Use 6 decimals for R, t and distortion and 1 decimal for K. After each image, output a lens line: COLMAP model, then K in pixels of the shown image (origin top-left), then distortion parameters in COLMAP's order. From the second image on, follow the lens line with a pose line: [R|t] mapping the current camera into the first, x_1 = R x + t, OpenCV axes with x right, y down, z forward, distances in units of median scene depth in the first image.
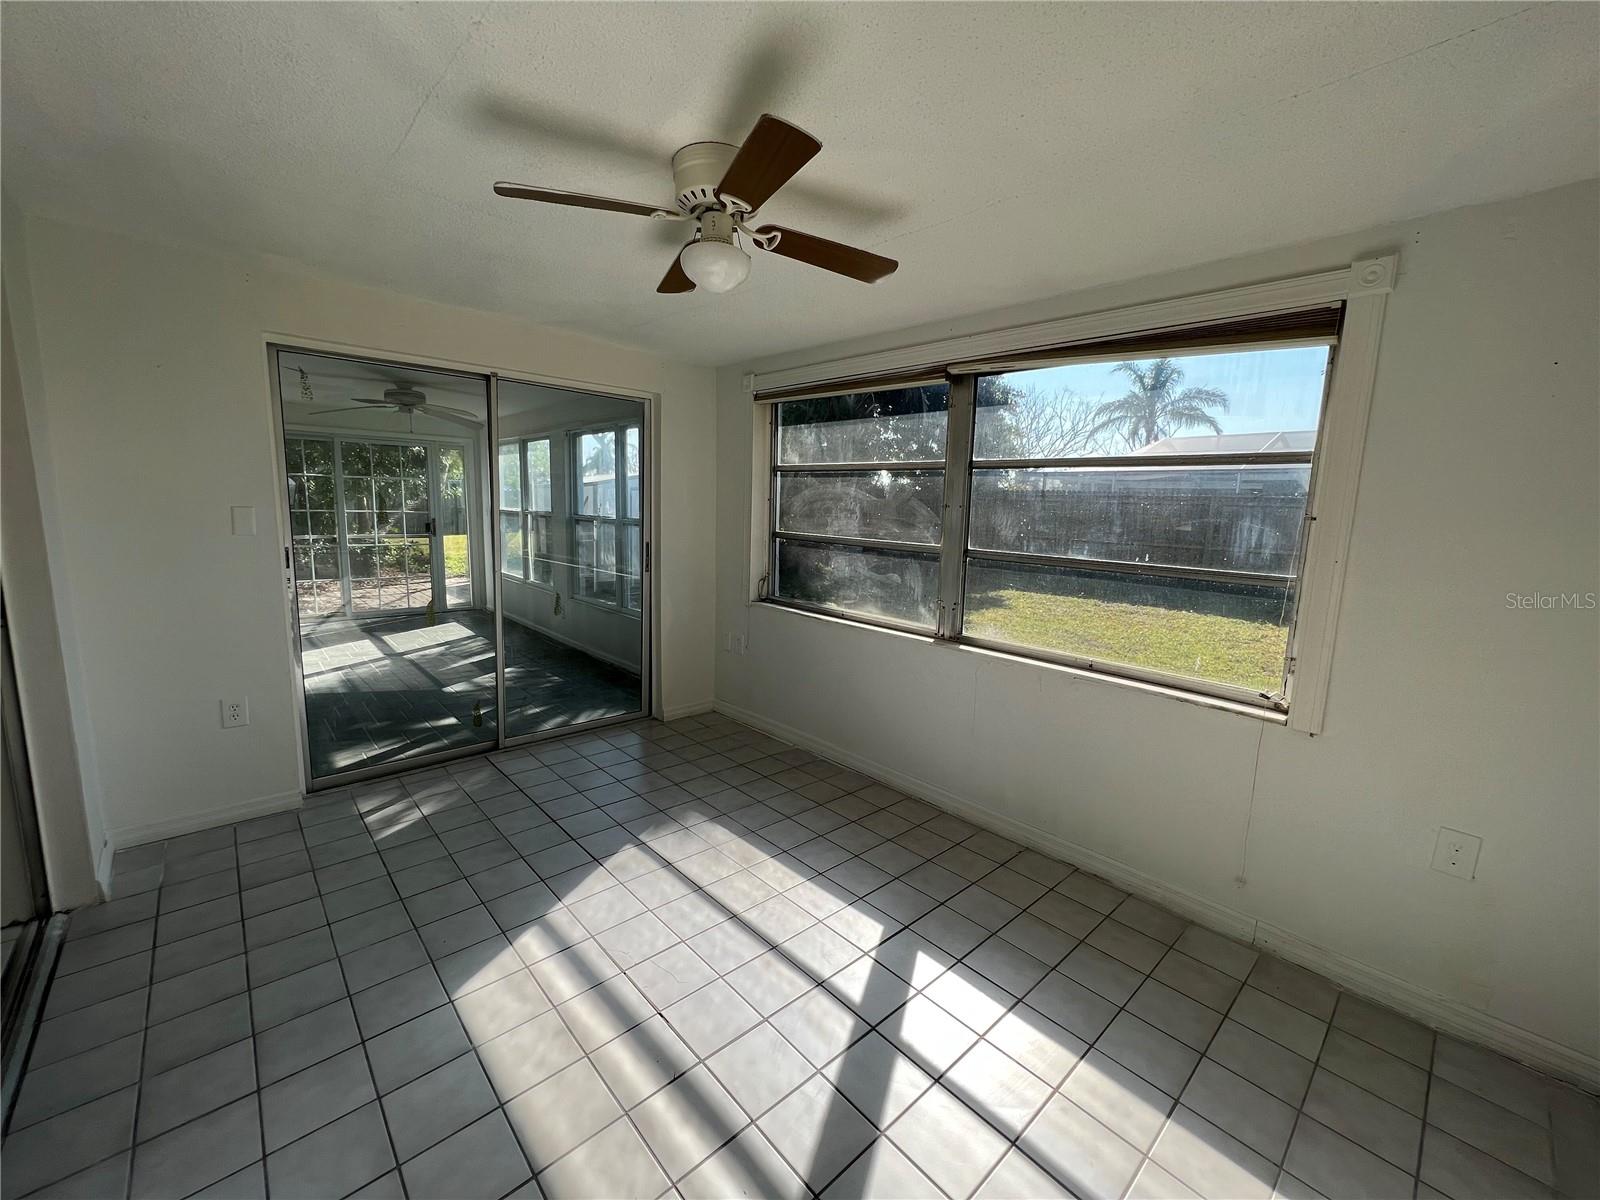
lens RADIAL K [[643.2, 0, 792.3], [0, 643.2, 591.6], [0, 0, 1]] dist [-0.007018, 0.000338]
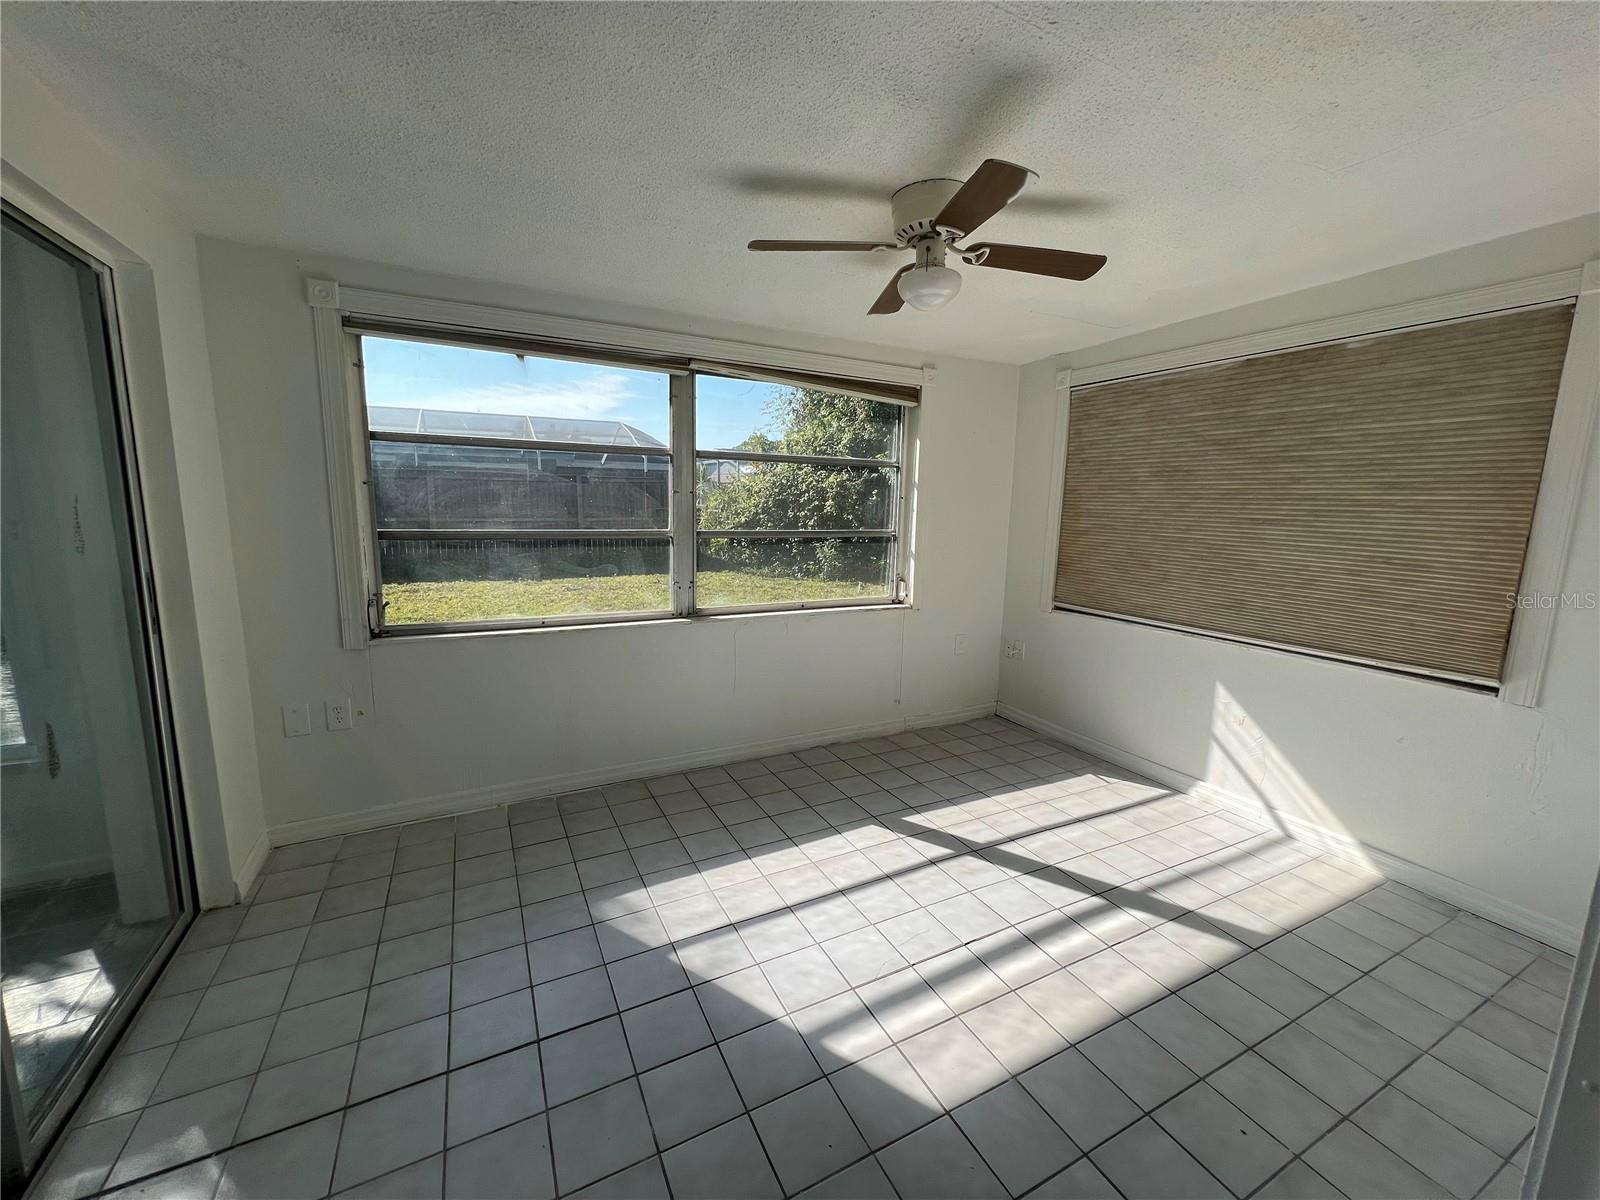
lens RADIAL K [[643.2, 0, 796.2], [0, 643.2, 604.4], [0, 0, 1]] dist [-0.007018, 0.000338]
pose [[0.265712, -0.188768, 0.945391, -1.015829], [0.120343, 0.979467, 0.161748, -0.136384], [-0.956512, 0.070793, 0.282973, 0.736061]]
